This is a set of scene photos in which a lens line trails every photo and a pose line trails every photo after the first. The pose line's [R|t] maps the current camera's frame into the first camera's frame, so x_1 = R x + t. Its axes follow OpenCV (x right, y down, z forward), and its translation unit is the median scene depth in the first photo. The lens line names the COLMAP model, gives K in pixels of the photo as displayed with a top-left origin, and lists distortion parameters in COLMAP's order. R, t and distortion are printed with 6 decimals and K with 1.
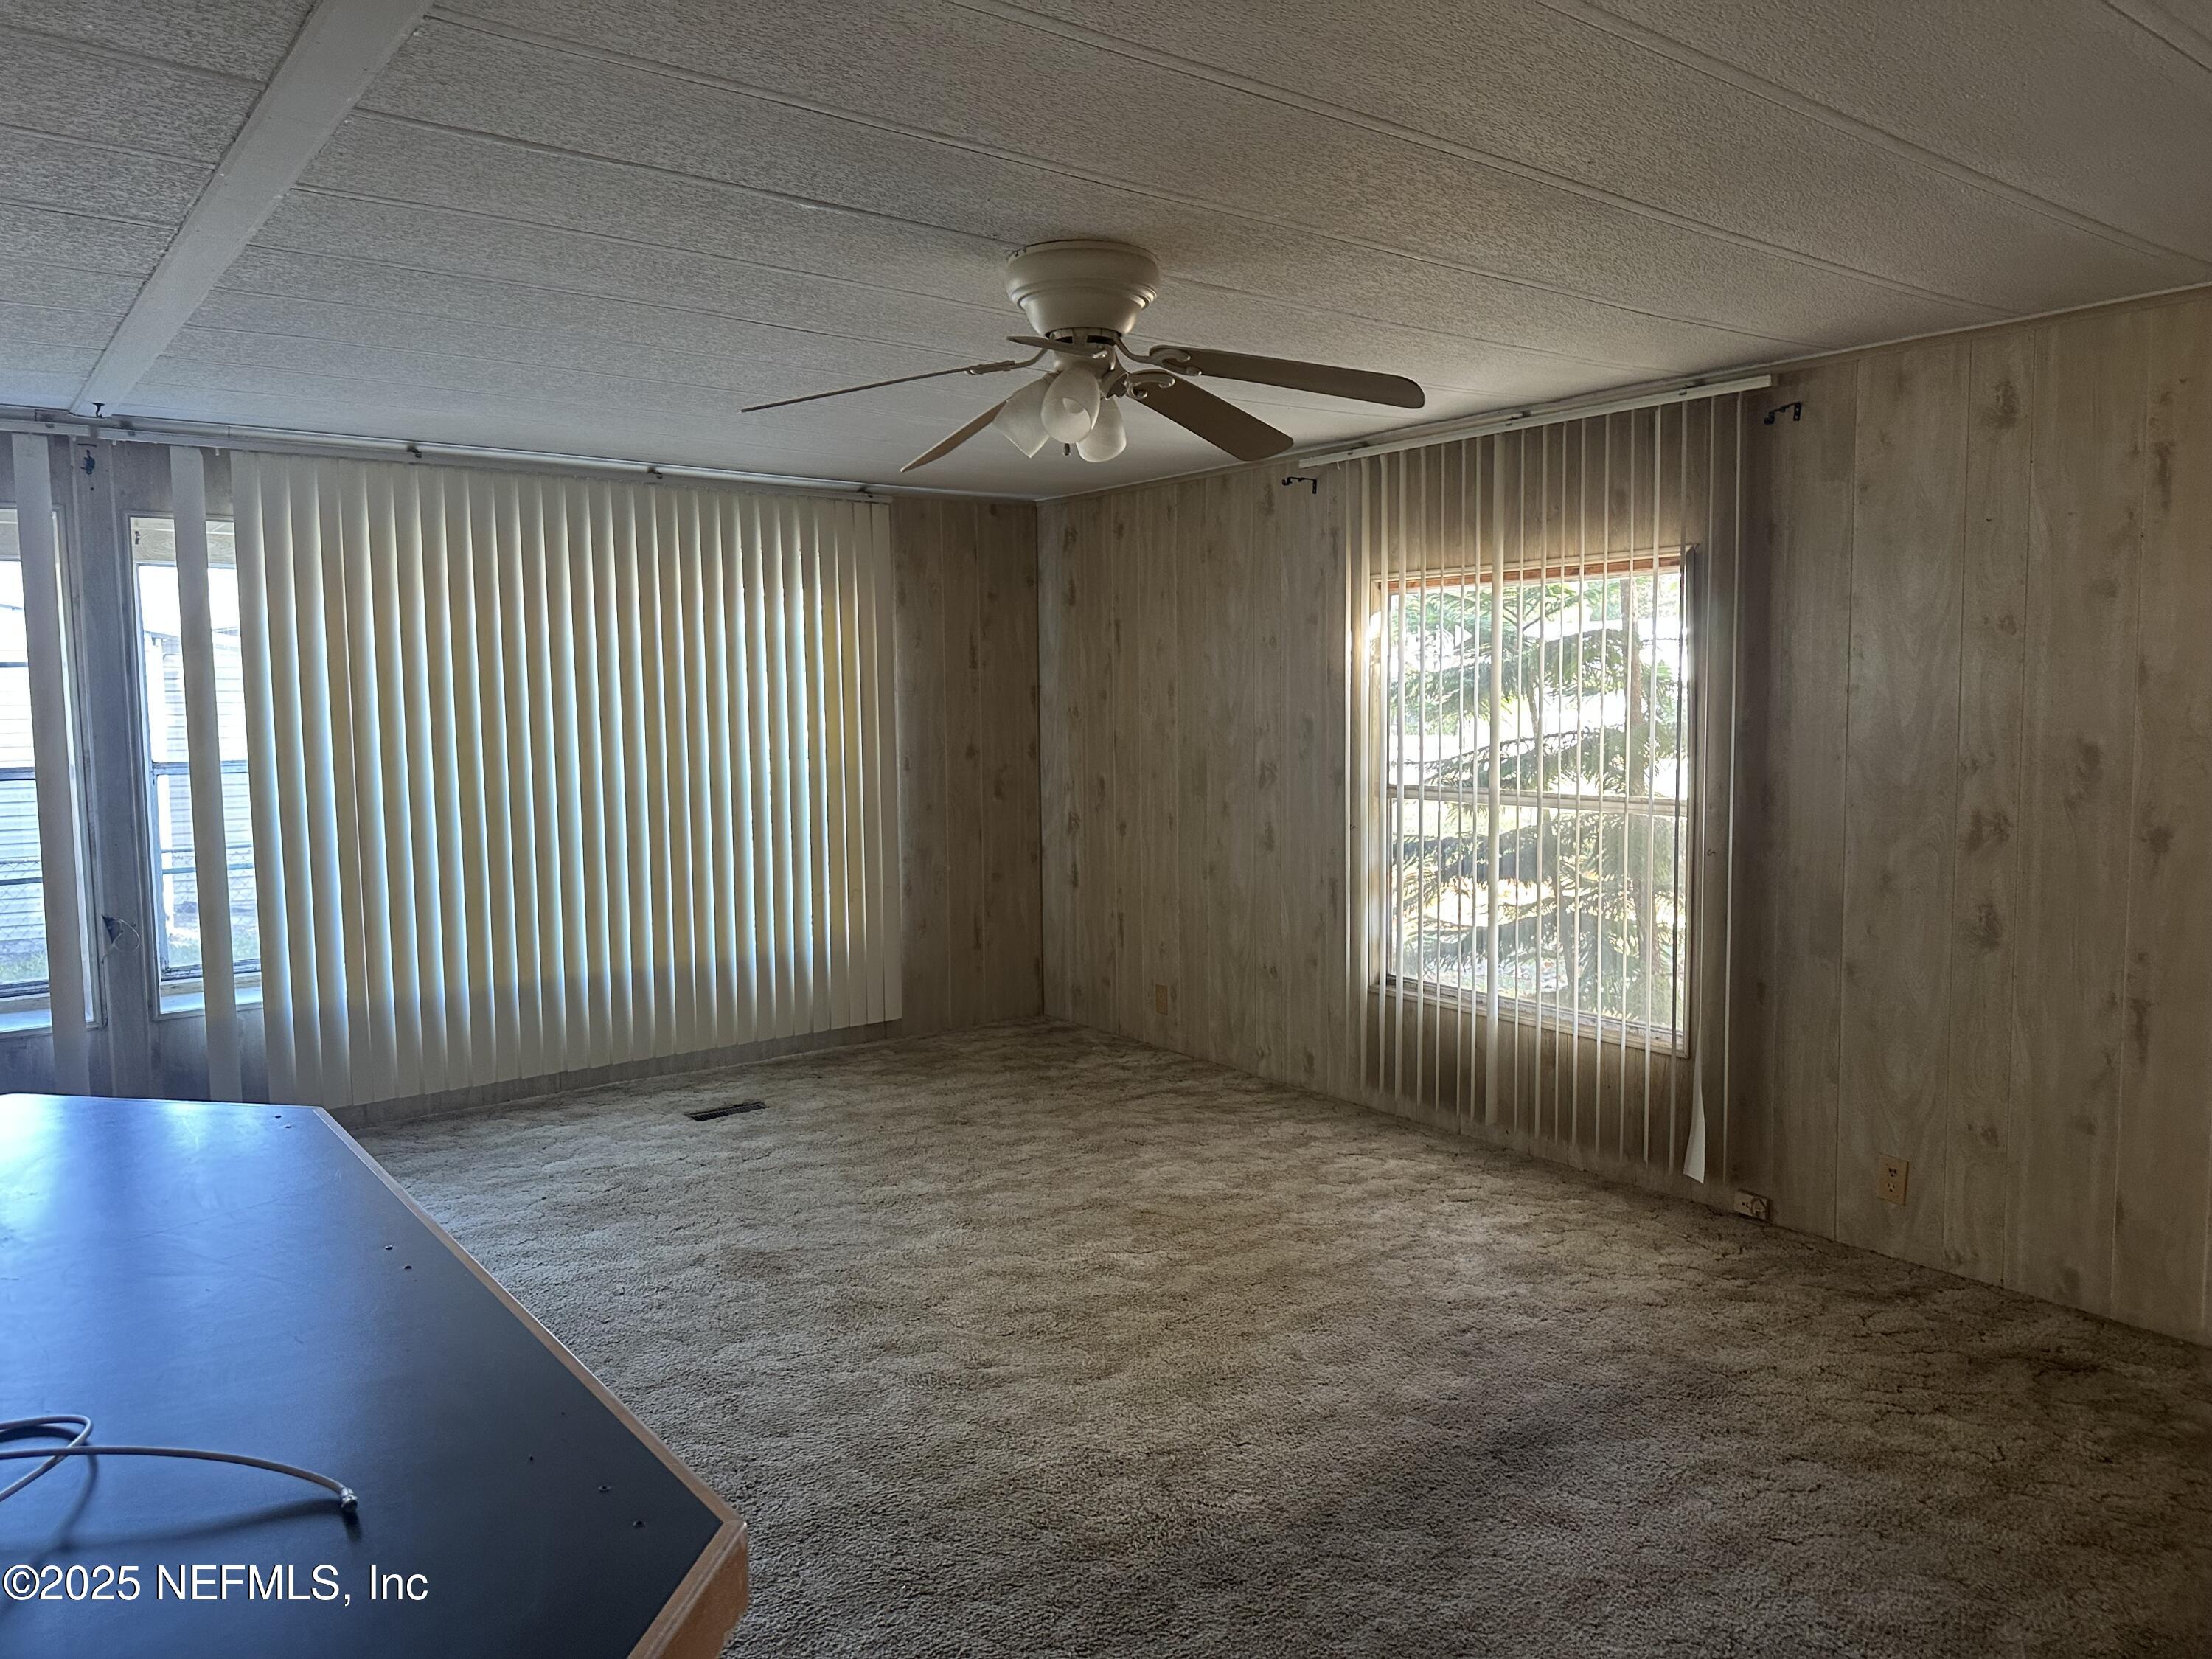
lens RADIAL K [[1535.5, 0, 1106.0], [0, 1535.5, 829.5], [0, 0, 1]] dist [0.139736, -0.183182]
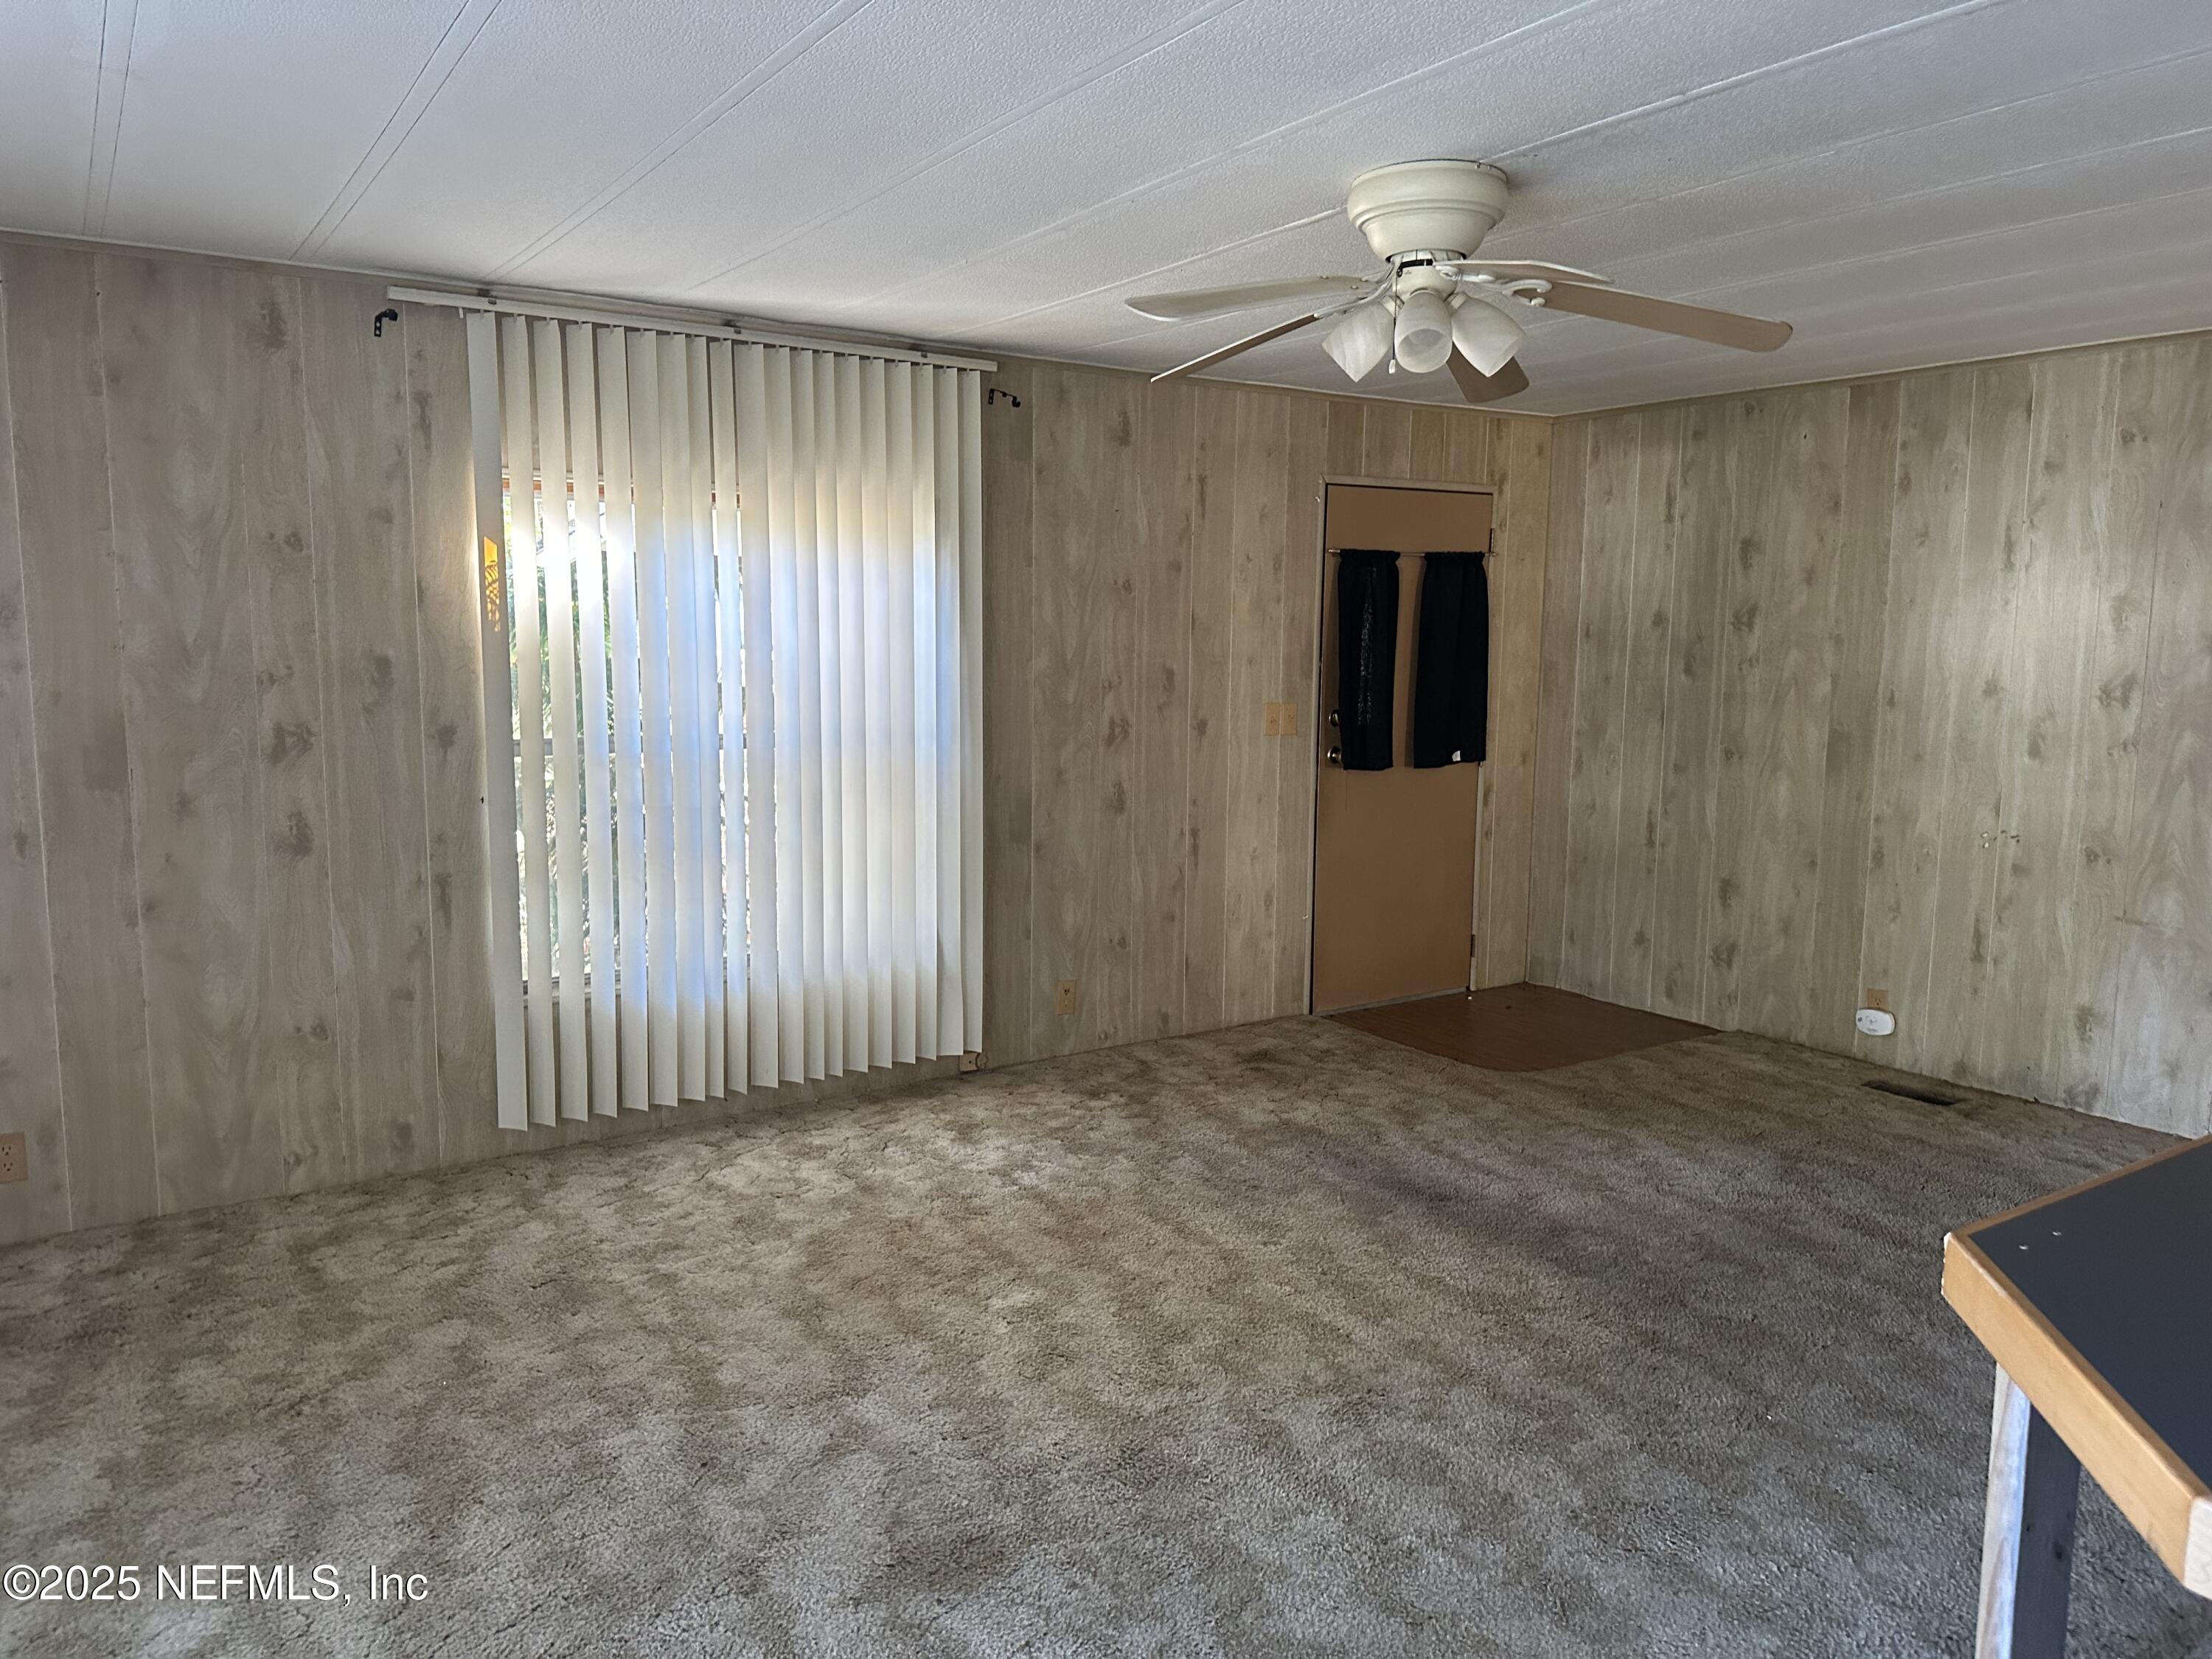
lens RADIAL K [[1535.5, 0, 1106.0], [0, 1535.5, 829.5], [0, 0, 1]] dist [0.139736, -0.183182]
pose [[0.067578, -0.123980, 0.989981, -0.764546], [0.079820, 0.989740, 0.118501, -0.071034], [-0.994516, 0.071012, 0.076780, 0.837574]]
